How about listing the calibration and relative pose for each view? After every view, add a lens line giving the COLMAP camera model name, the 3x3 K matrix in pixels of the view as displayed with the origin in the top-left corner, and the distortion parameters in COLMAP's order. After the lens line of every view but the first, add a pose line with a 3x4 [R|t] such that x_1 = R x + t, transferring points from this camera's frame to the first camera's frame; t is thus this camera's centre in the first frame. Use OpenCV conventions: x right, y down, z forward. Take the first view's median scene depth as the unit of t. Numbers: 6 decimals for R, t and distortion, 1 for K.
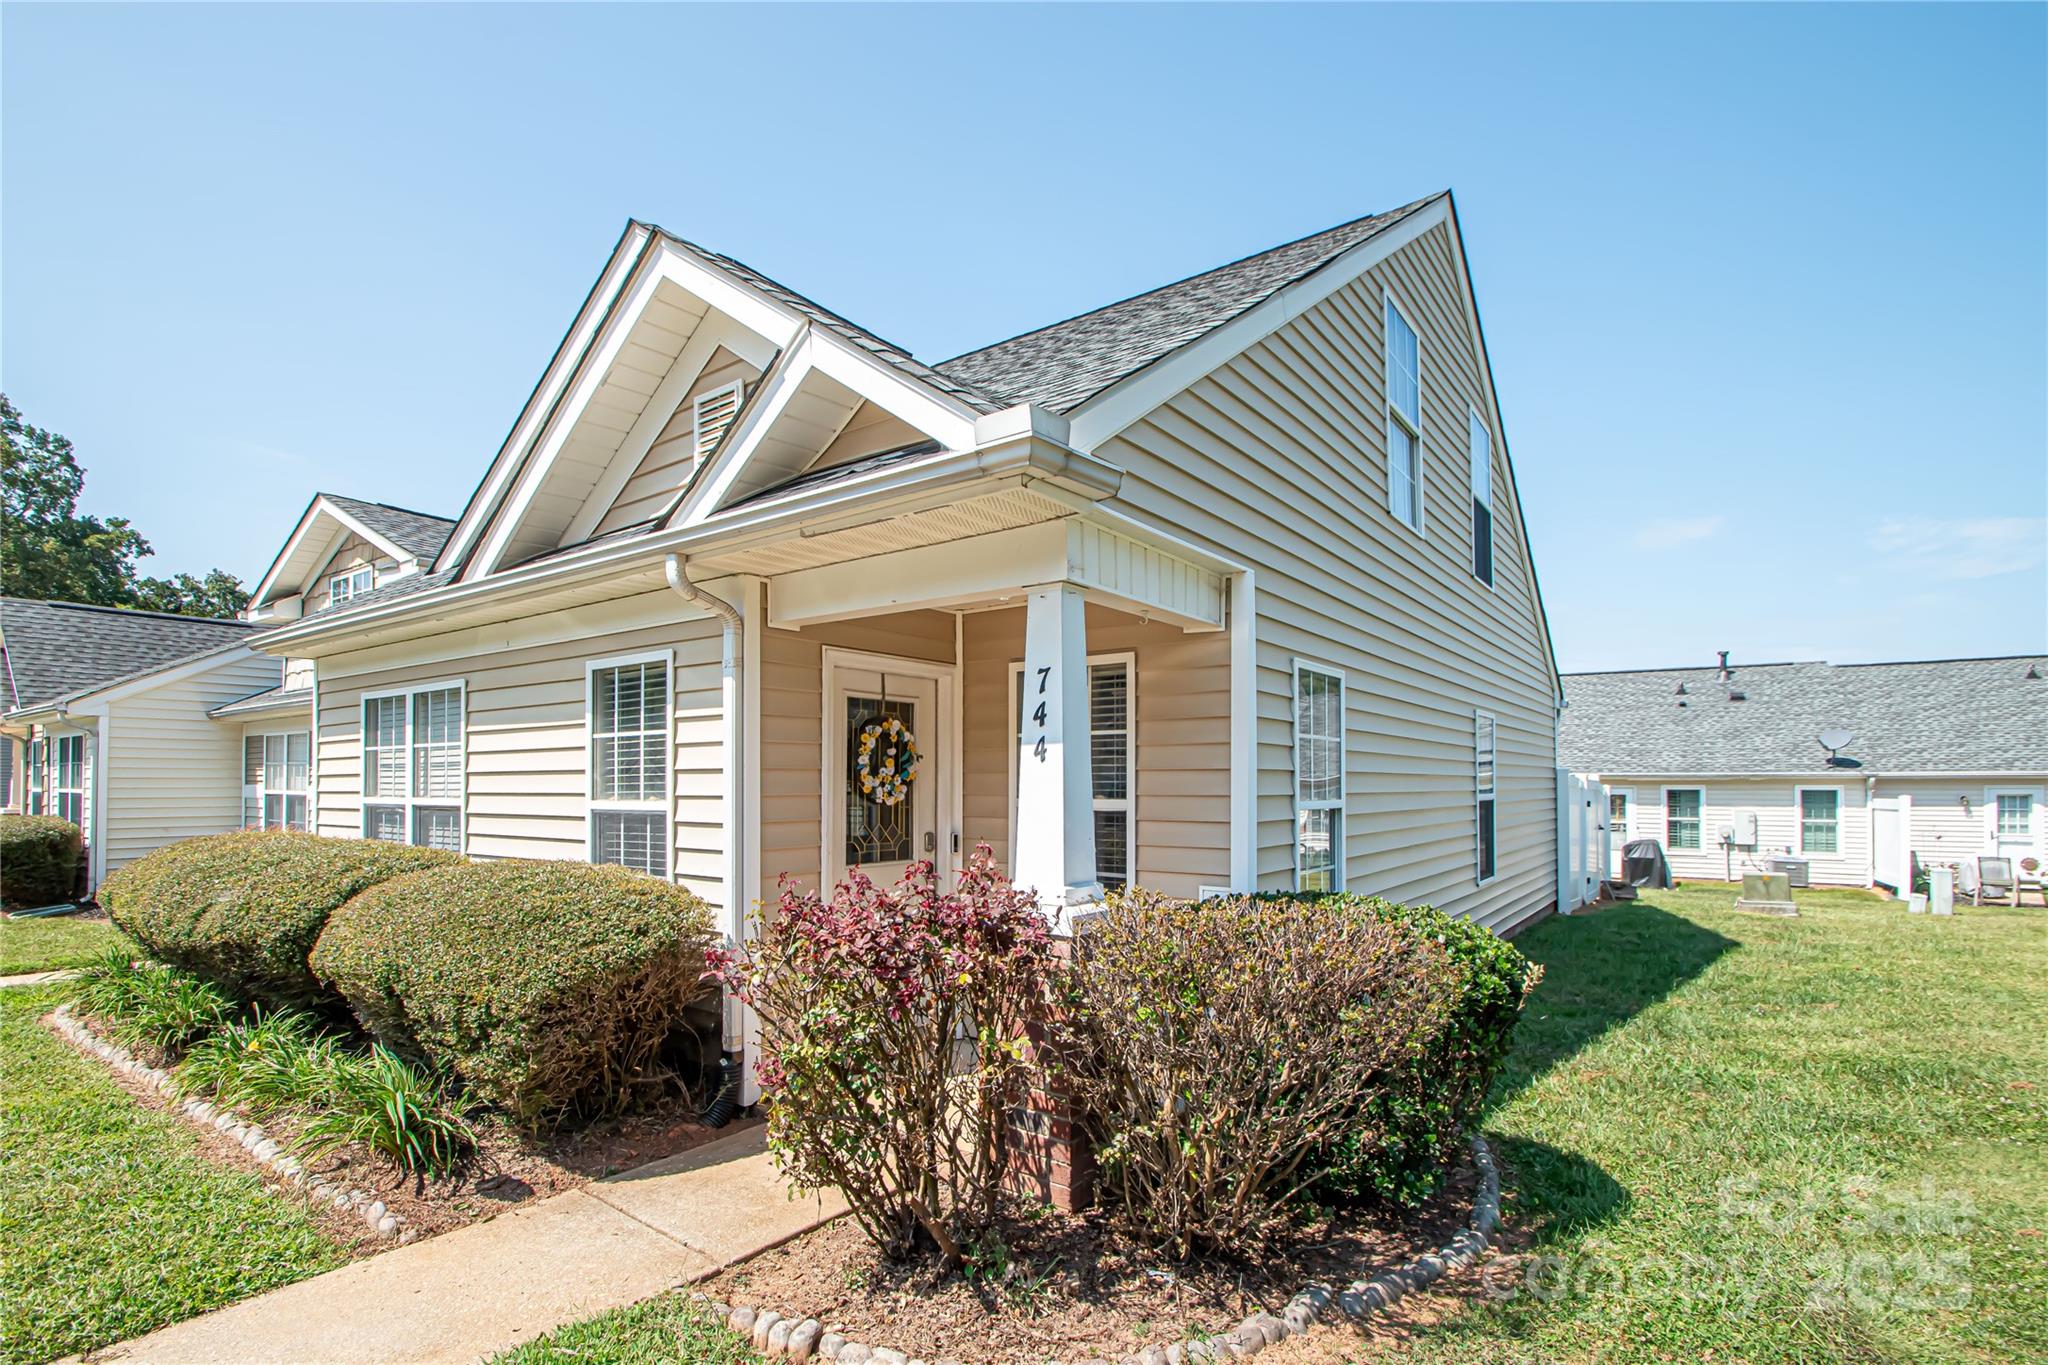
lens RADIAL K [[979.8, 0, 1017.7], [0, 979.8, 753.5], [0, 0, 1]] dist [0.000840, -0.010030]
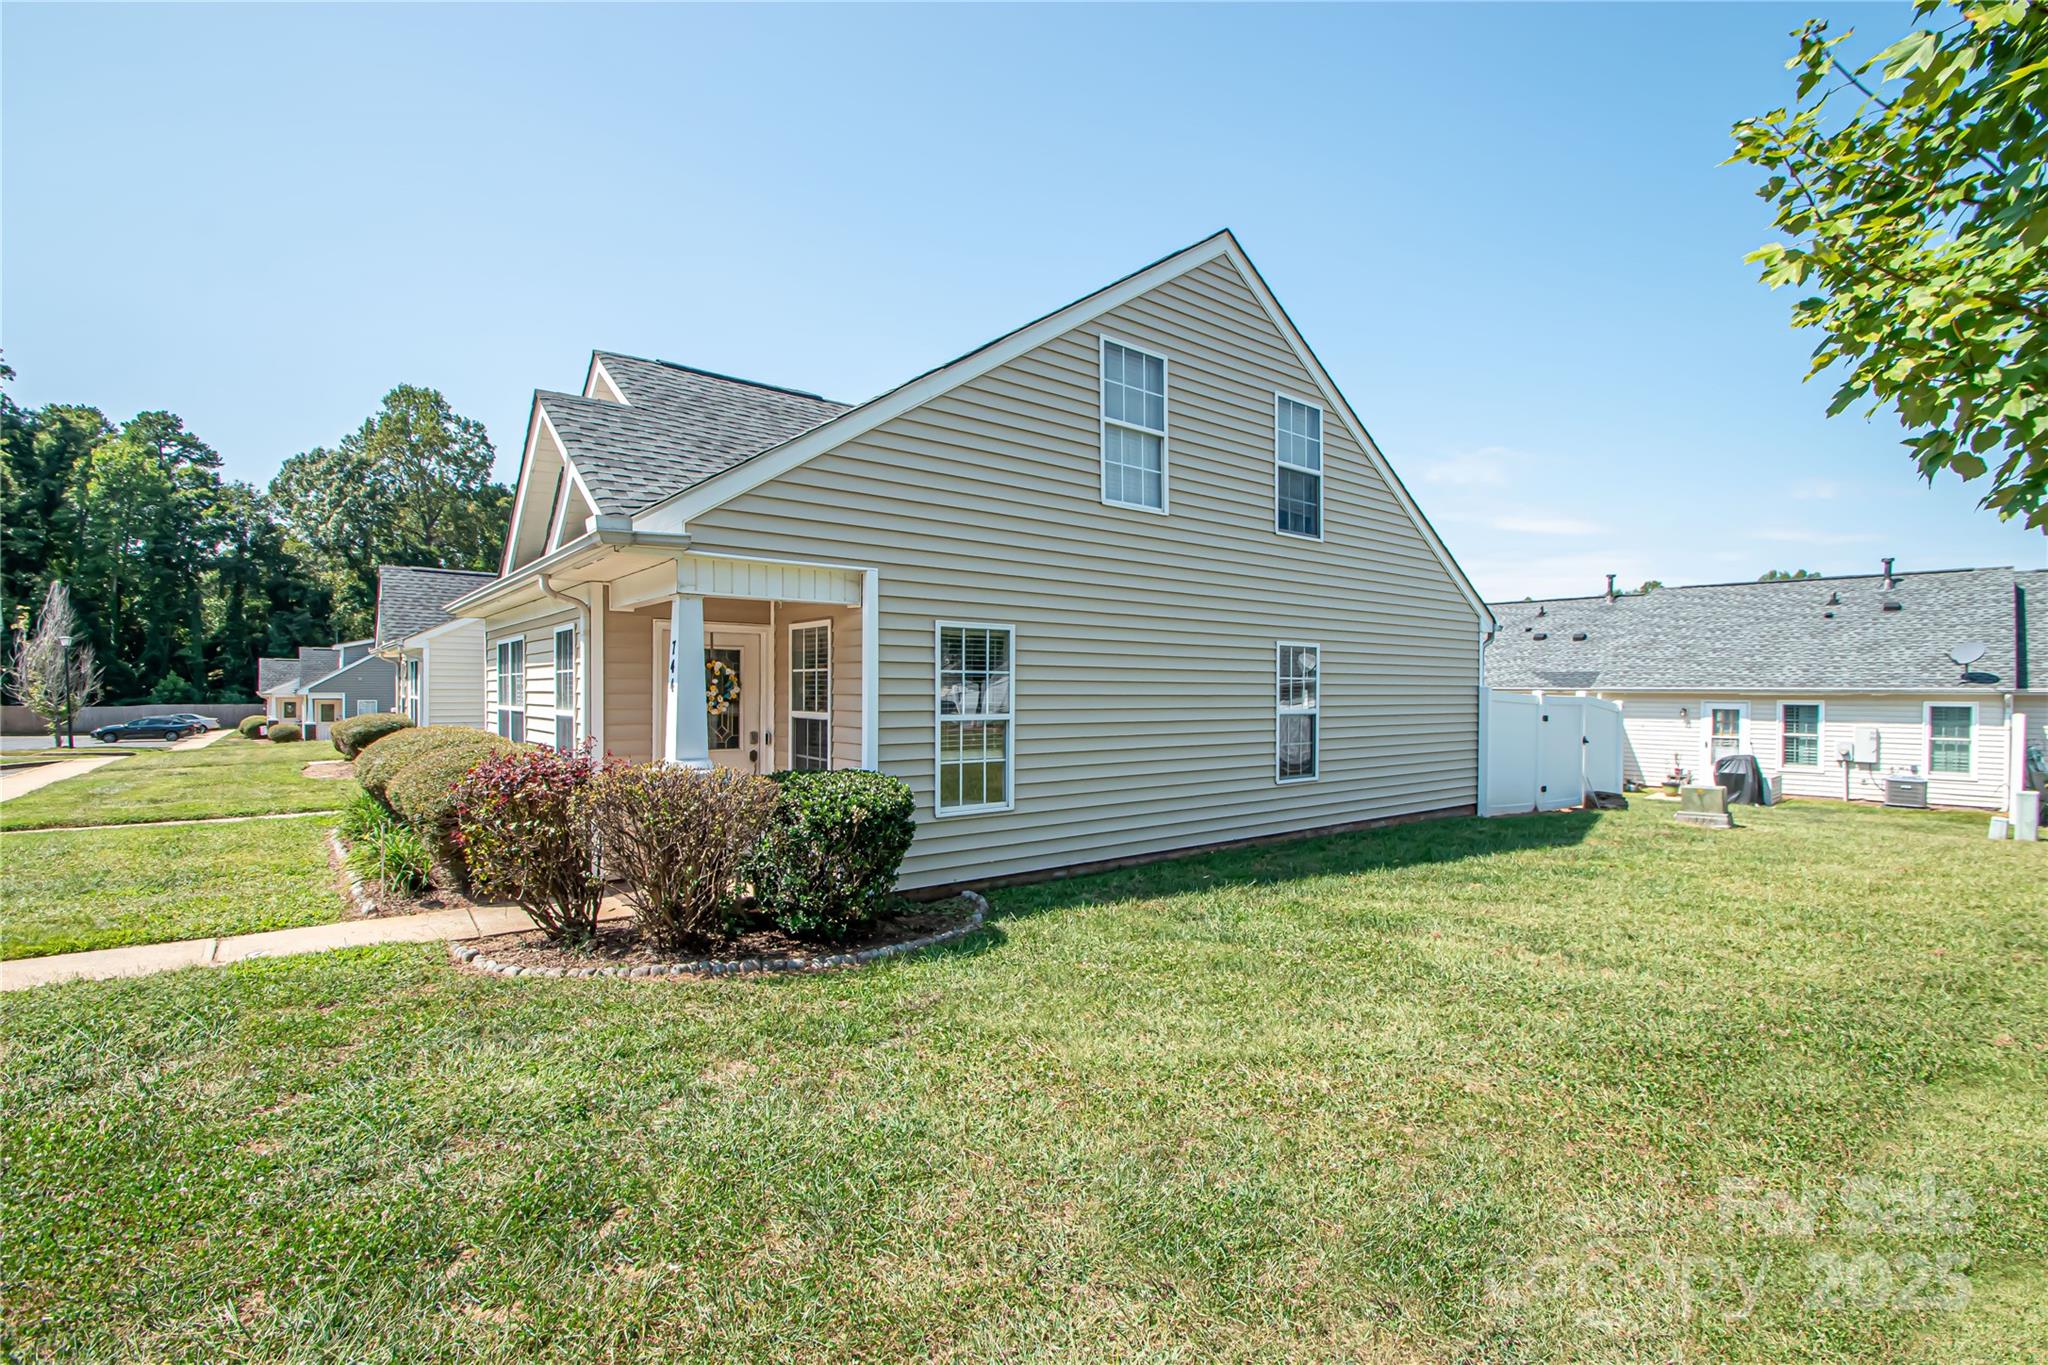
lens RADIAL K [[922.1, 0, 1035.4], [0, 922.1, 692.2], [0, 0, 1]] dist [-0.000531, -0.000476]
pose [[0.968541, 0.004396, -0.248814, 0.441422], [0.003378, 0.999520, 0.030809, -0.016768], [0.248830, -0.030681, 0.968061, -0.196390]]
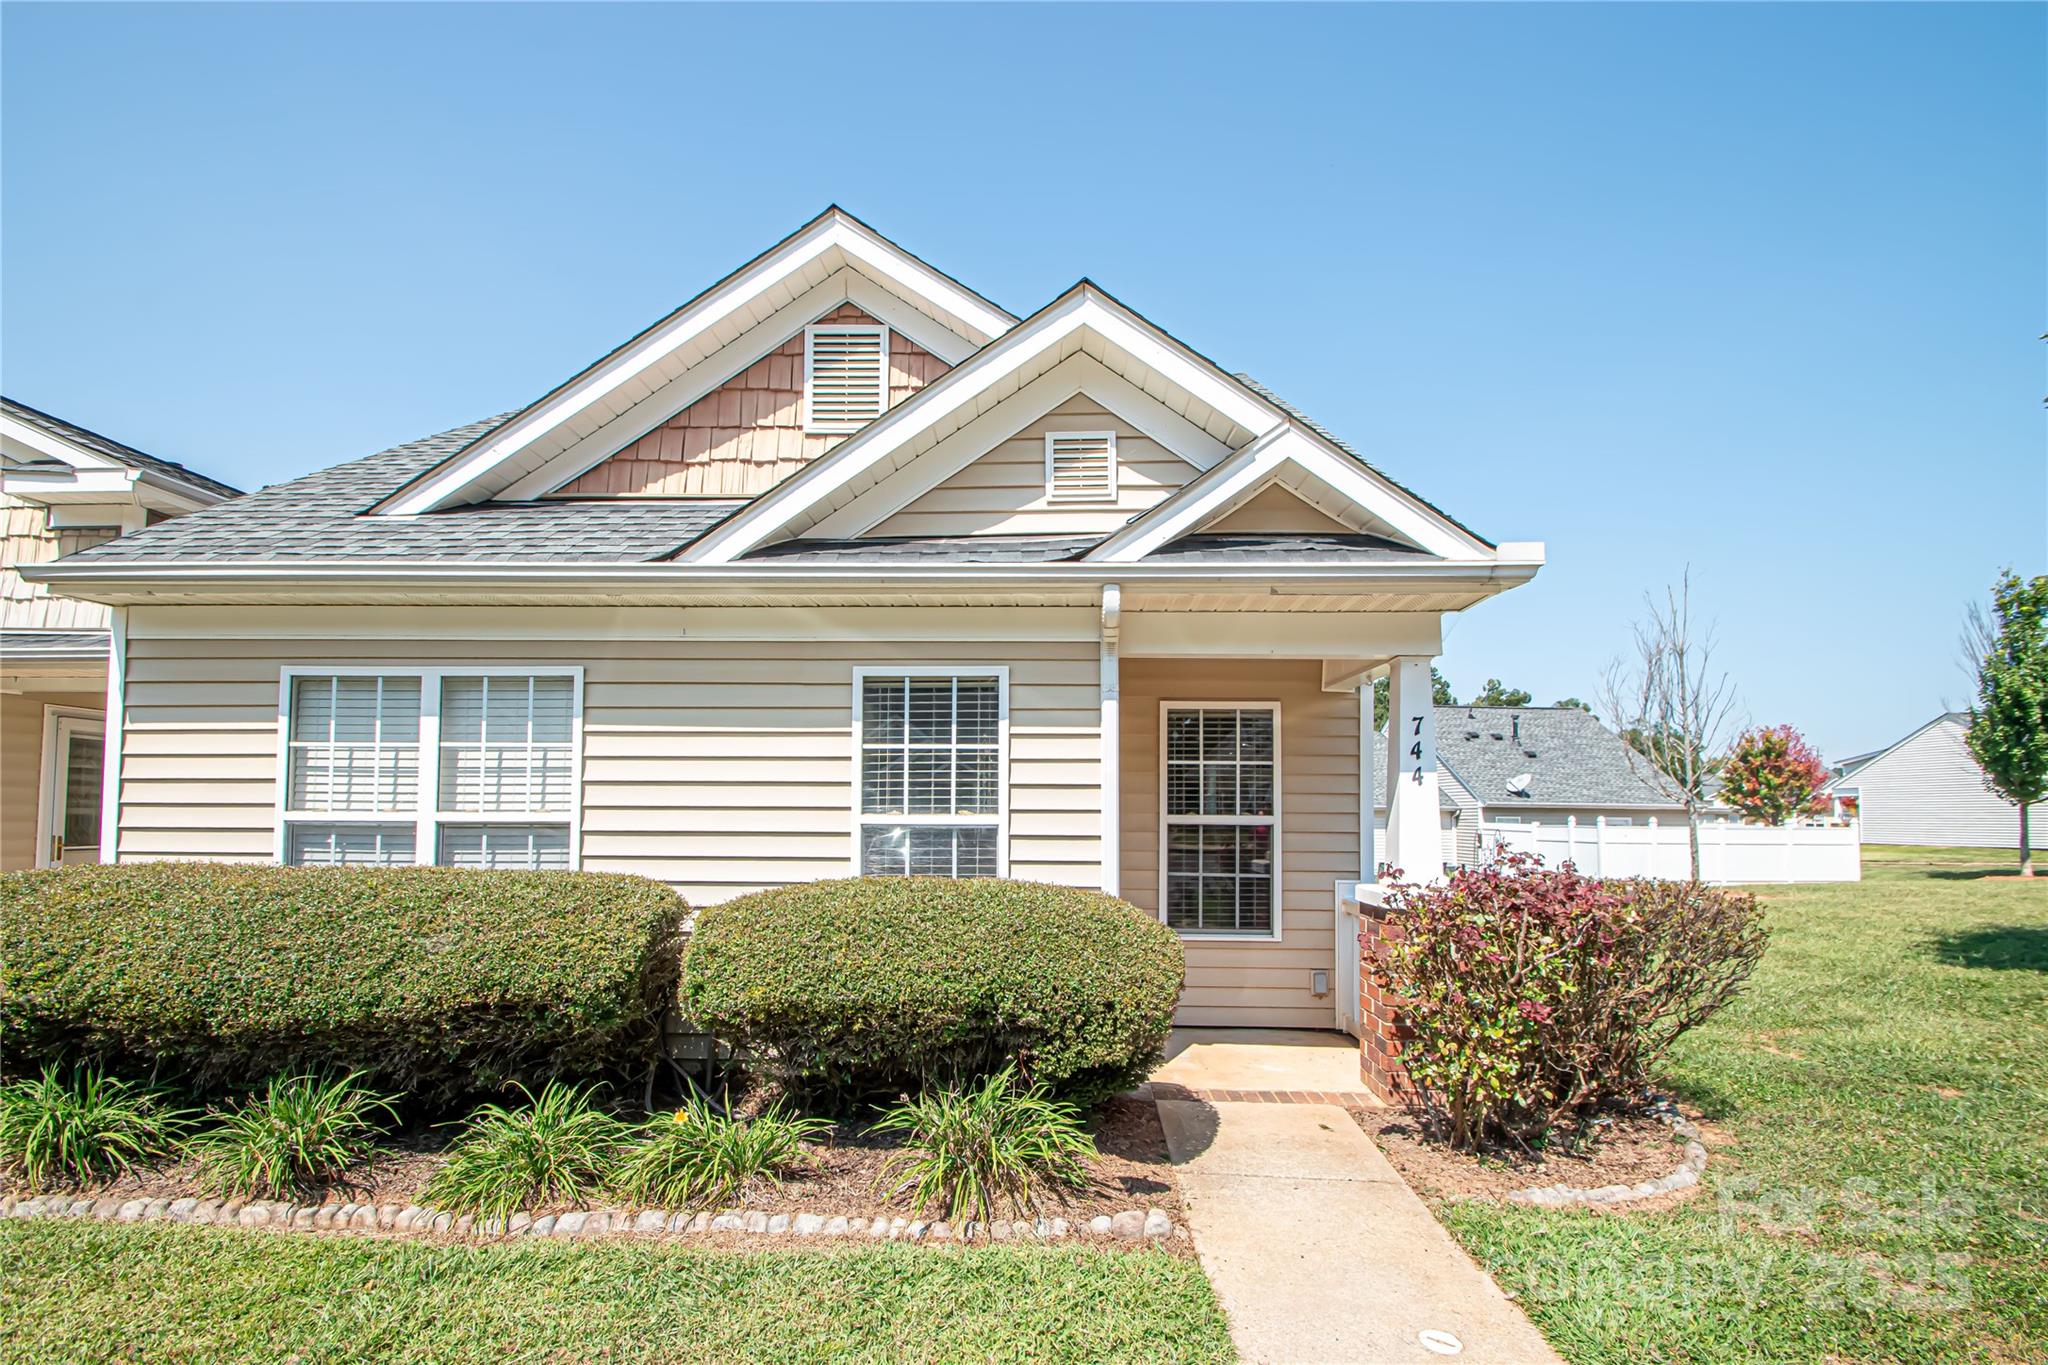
lens RADIAL K [[935.8, 0, 1025.3], [0, 935.8, 755.0], [0, 0, 1]] dist [0.002230, -0.017095]
pose [[0.818033, 0.041956, 0.573638, -0.463796], [-0.025432, 0.998999, -0.036800, 0.011090], [-0.574608, 0.015515, 0.818282, 0.098949]]
